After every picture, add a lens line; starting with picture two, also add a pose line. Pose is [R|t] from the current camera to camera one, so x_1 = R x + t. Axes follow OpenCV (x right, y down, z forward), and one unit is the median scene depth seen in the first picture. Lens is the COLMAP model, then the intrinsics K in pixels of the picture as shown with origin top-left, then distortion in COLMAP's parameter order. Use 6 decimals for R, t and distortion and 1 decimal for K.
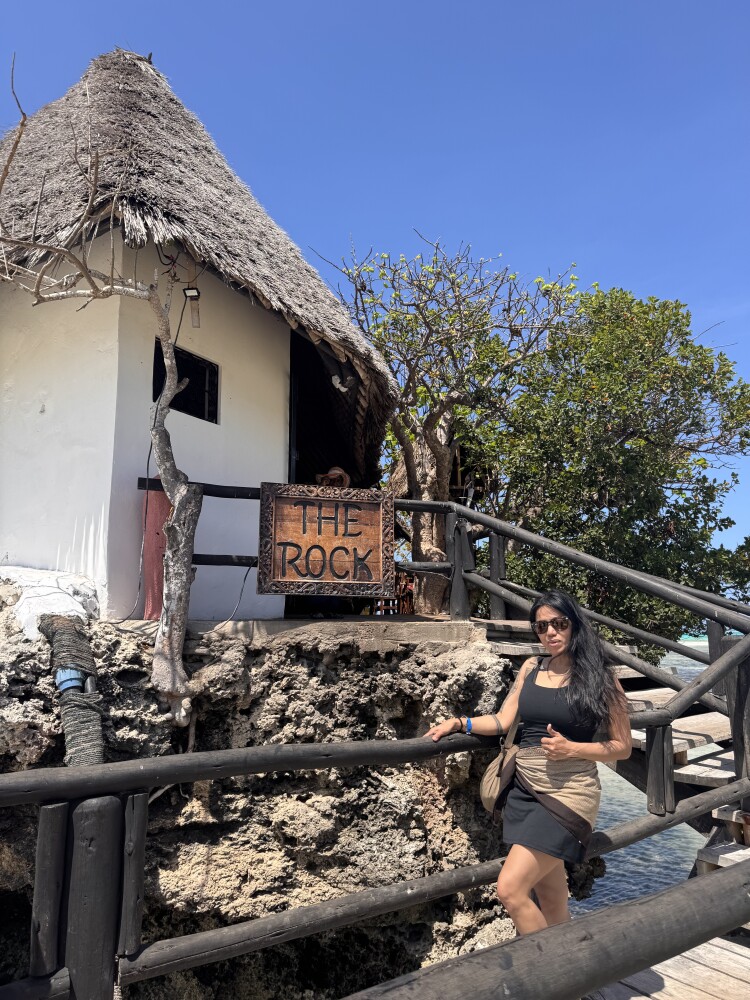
lens RADIAL K [[708.2, 0, 375.0], [0, 708.2, 500.0], [0, 0, 1]] dist [0.165710, -0.322334]
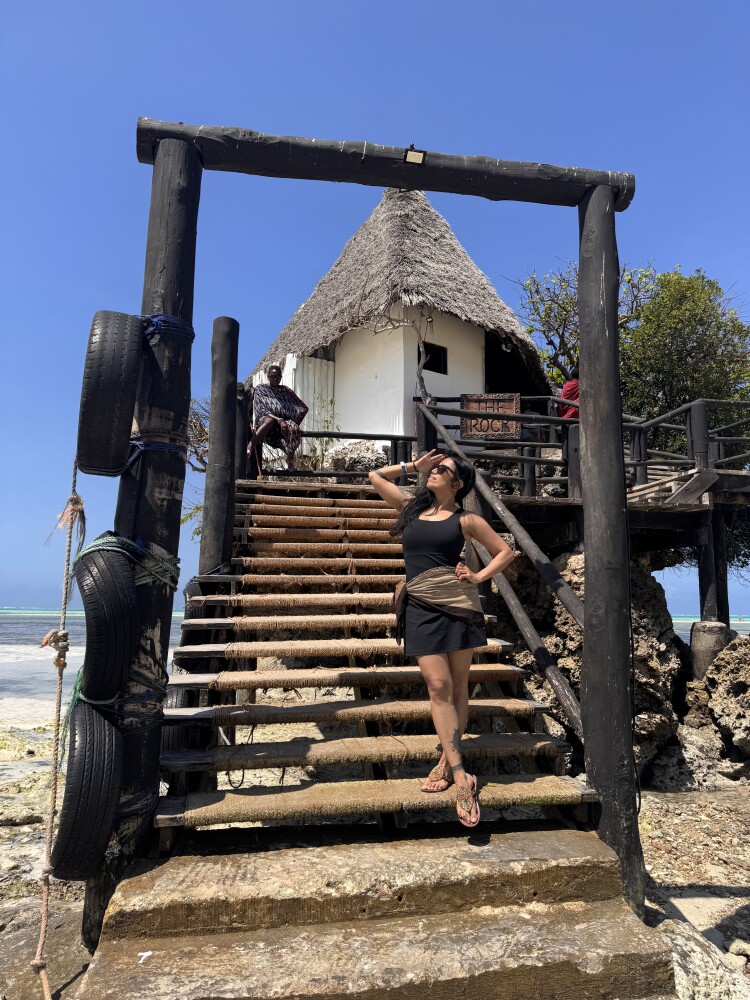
lens RADIAL K [[708.2, 0, 375.0], [0, 708.2, 500.0], [0, 0, 1]] dist [0.165710, -0.322334]
pose [[0.915728, -0.049420, -0.398747, 0.521158], [0.058324, 0.998245, 0.010220, 0.293259], [0.397542, -0.032616, 0.917004, -1.341049]]
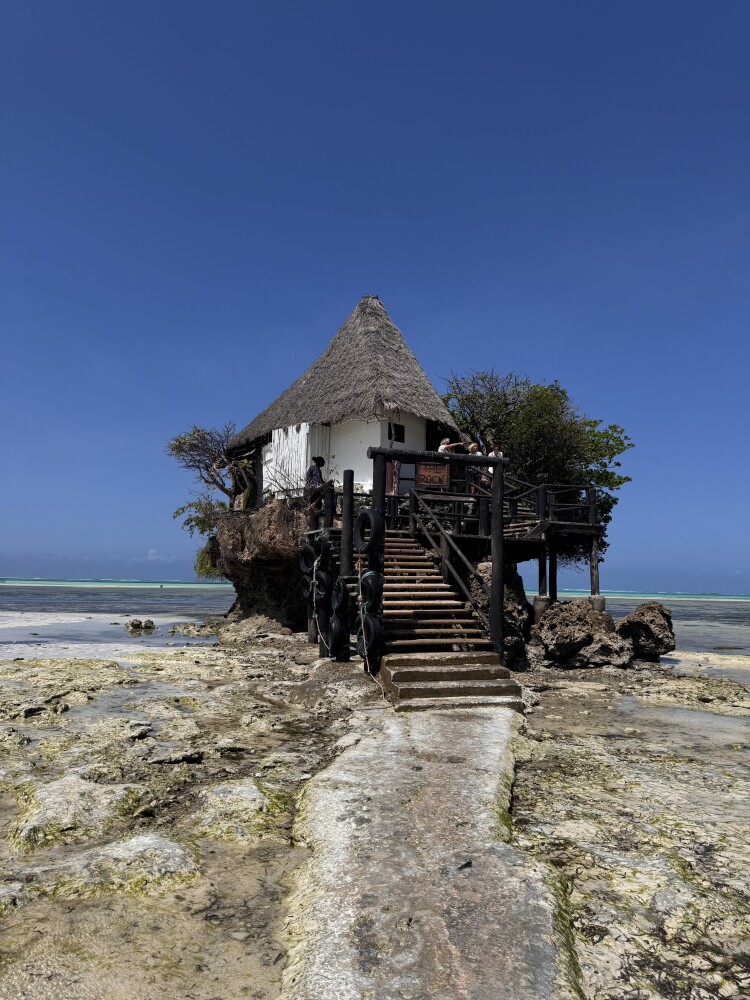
lens RADIAL K [[708.2, 0, 375.0], [0, 708.2, 500.0], [0, 0, 1]] dist [0.165710, -0.322334]
pose [[0.965677, -0.007728, -0.259629, 0.668278], [0.022311, 0.998331, 0.053271, -0.019092], [0.258784, -0.057235, 0.964238, -2.982592]]
